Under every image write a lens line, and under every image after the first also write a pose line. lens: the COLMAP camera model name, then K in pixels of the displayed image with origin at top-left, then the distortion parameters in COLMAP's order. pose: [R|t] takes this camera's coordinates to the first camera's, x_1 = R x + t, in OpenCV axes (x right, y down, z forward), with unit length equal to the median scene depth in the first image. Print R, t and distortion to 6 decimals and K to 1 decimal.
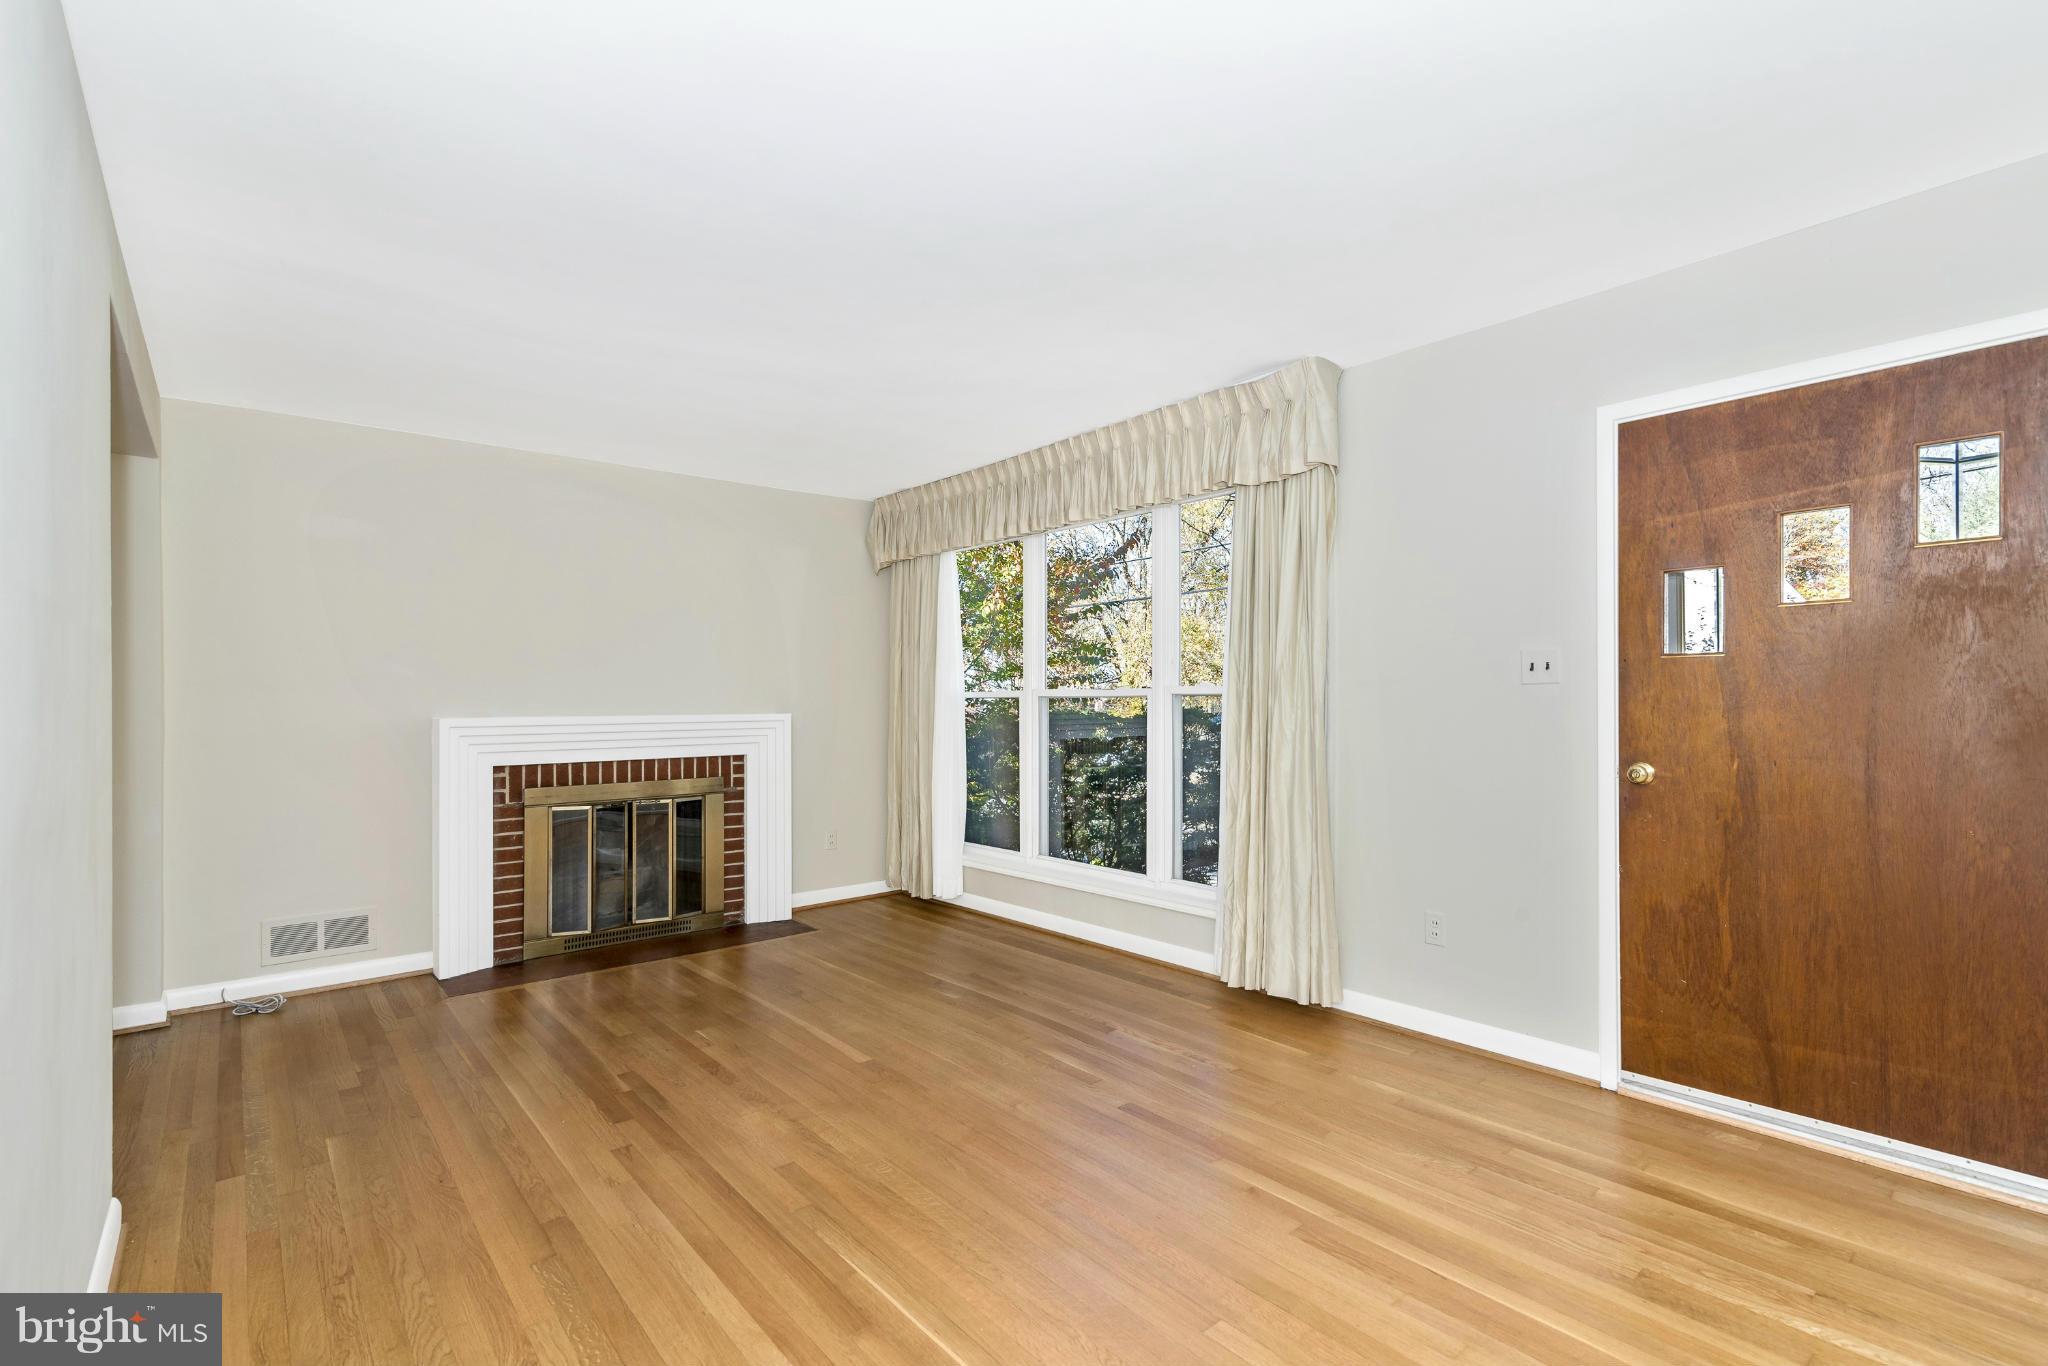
lens RADIAL K [[936.9, 0, 1014.6], [0, 936.9, 688.9], [0, 0, 1]] dist [0.010439, -0.000710]
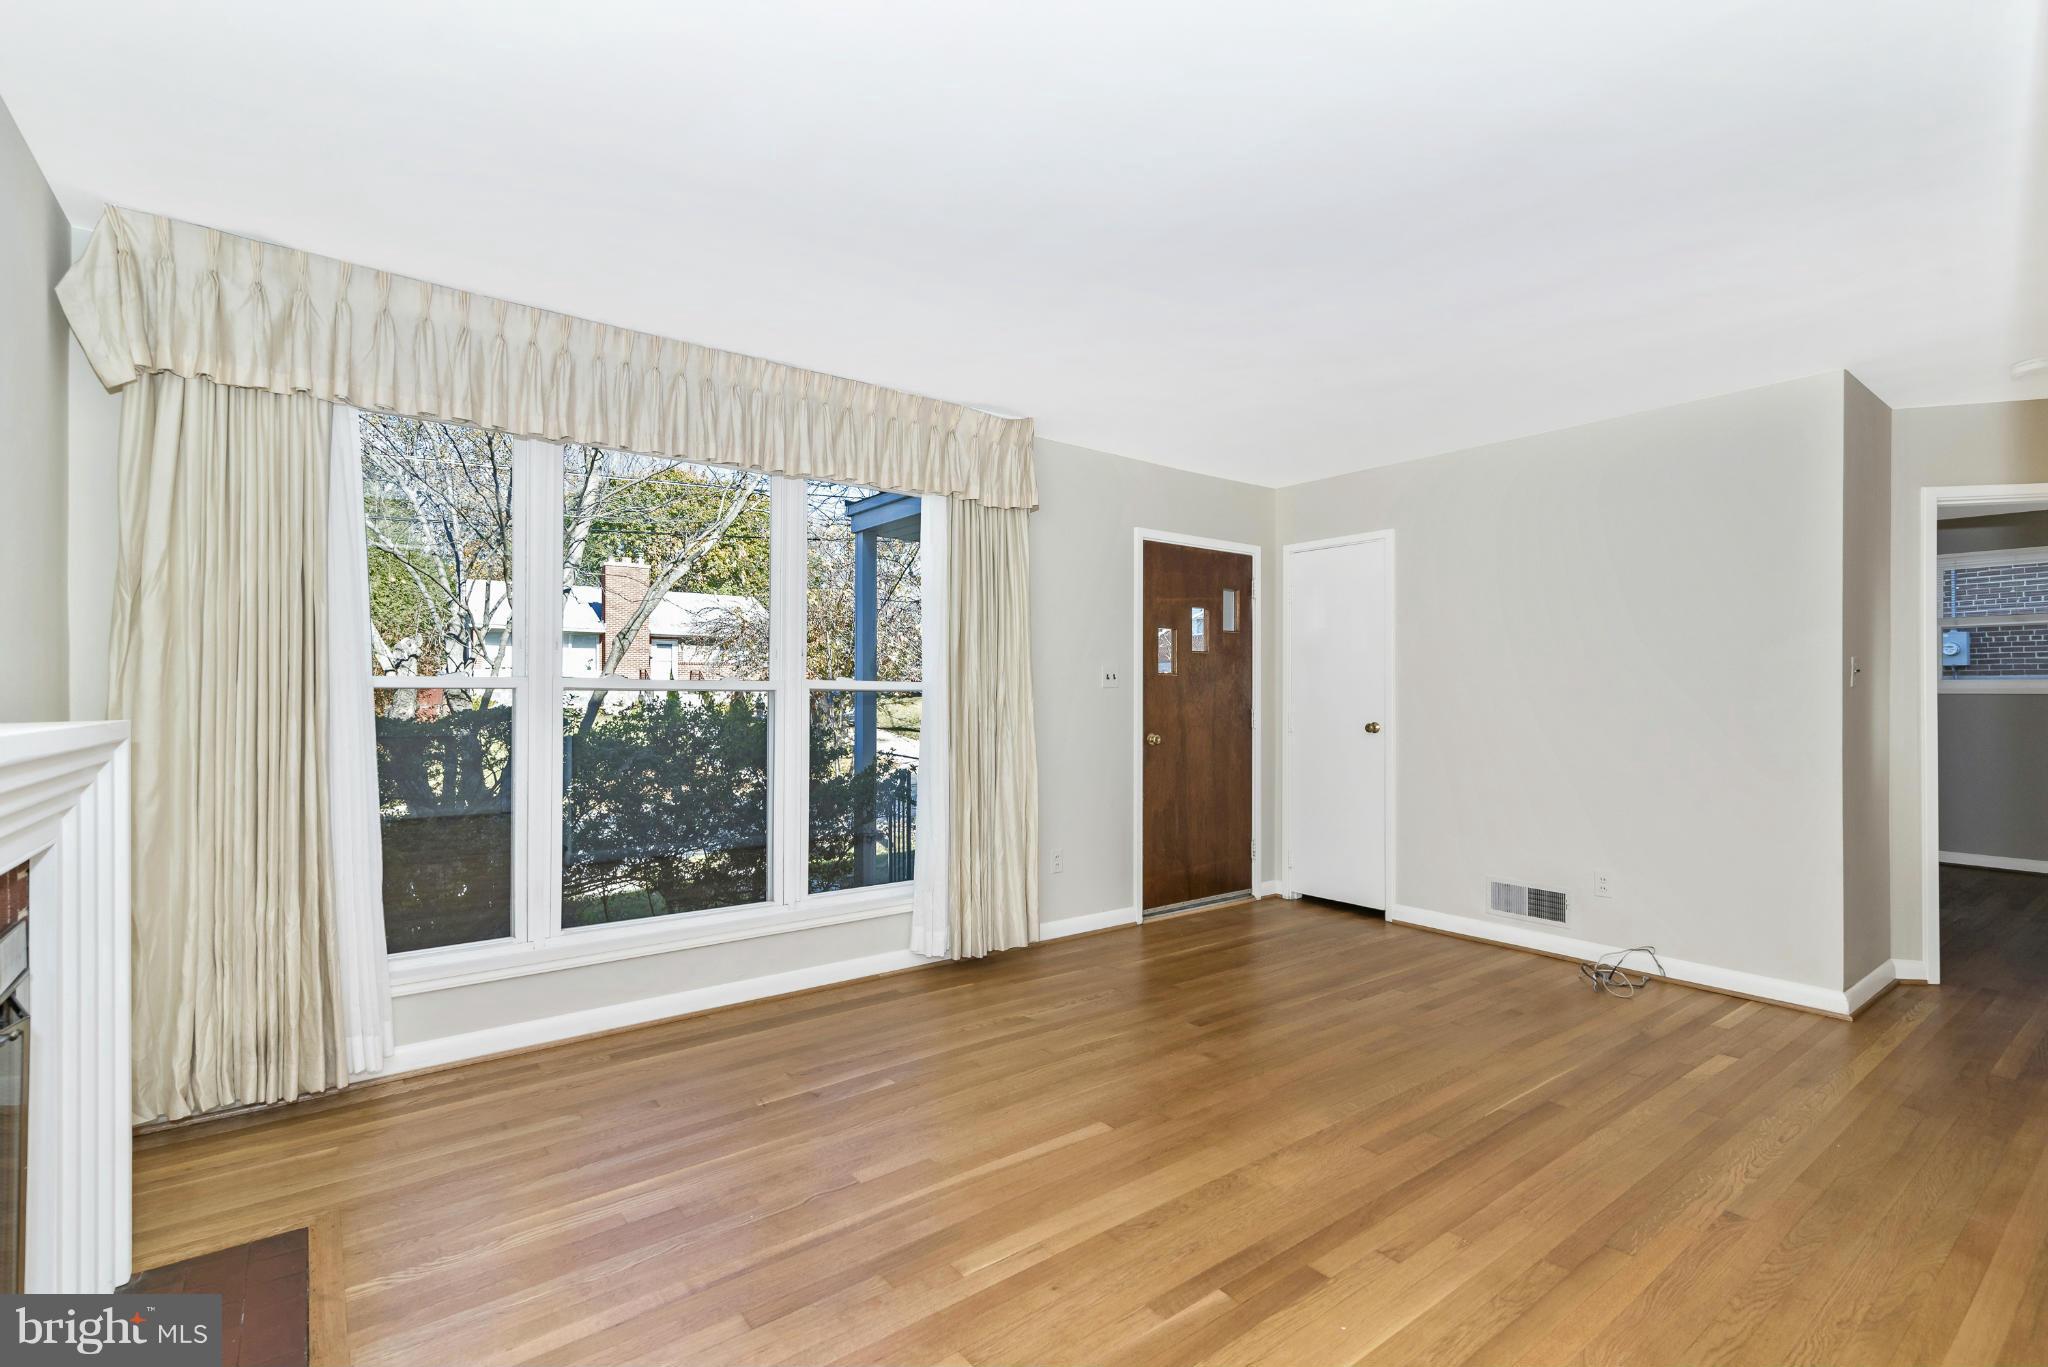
lens RADIAL K [[936.6, 0, 1029.1], [0, 936.6, 696.1], [0, 0, 1]] dist [0.003667, 0.000087]
pose [[0.041186, 0.008292, 0.999117, -0.739588], [-0.012038, 0.999897, -0.007802, 0.017121], [-0.999079, -0.011706, 0.041281, 0.772102]]
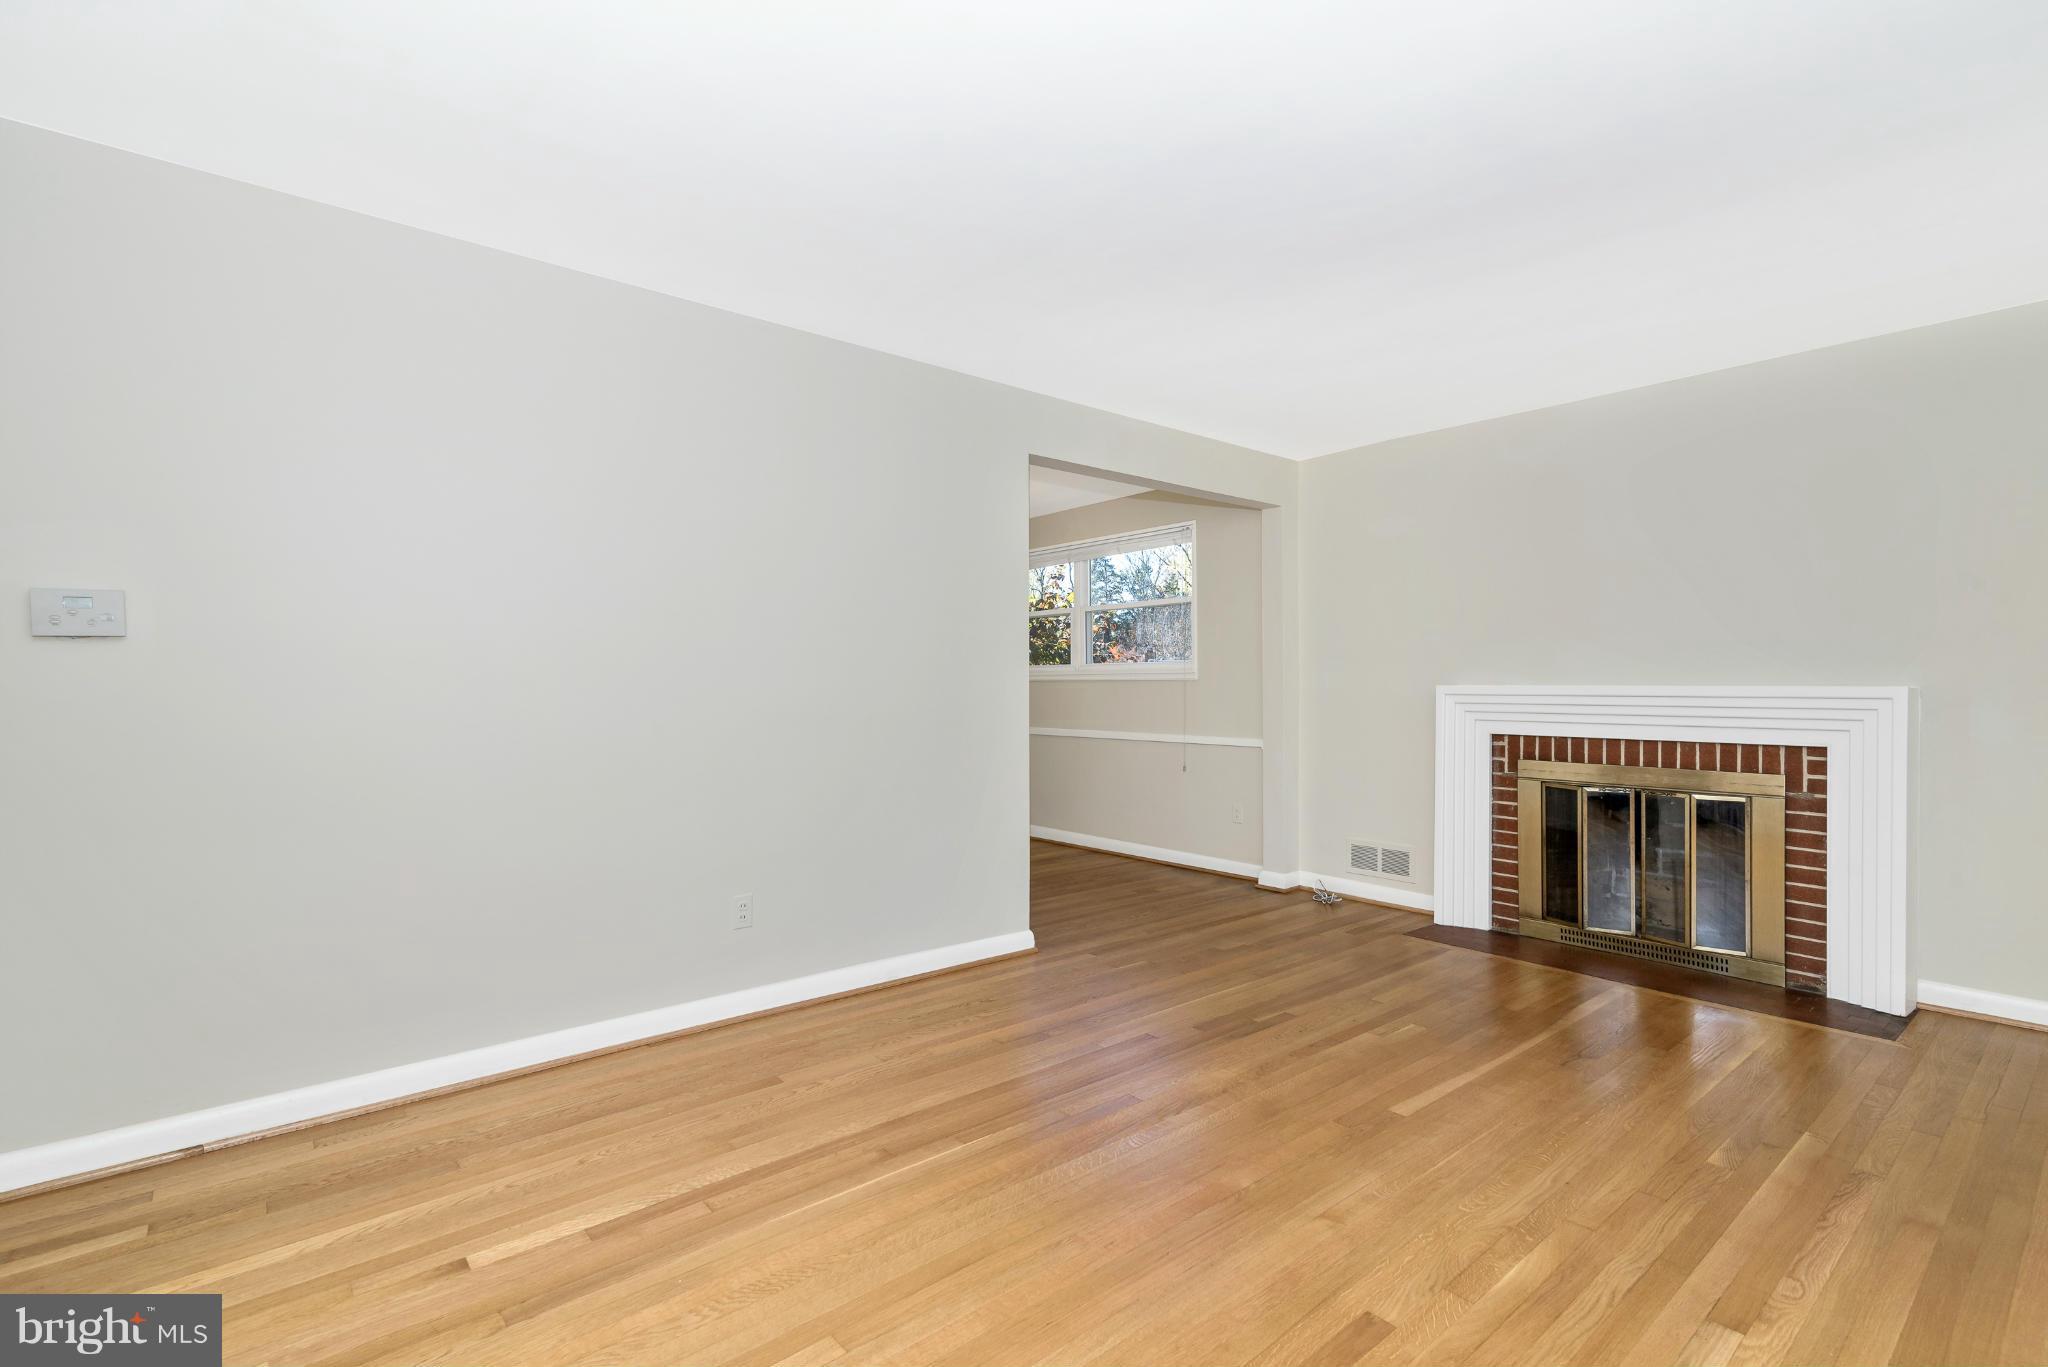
lens RADIAL K [[936.9, 0, 1014.6], [0, 936.9, 689.4], [0, 0, 1]] dist [0.010439, -0.000710]
pose [[0.000241, 0.013245, -0.999912, 0.474627], [0.011870, 0.999842, 0.013247, 0.015207], [0.999930, -0.011873, 0.000084, 0.503235]]
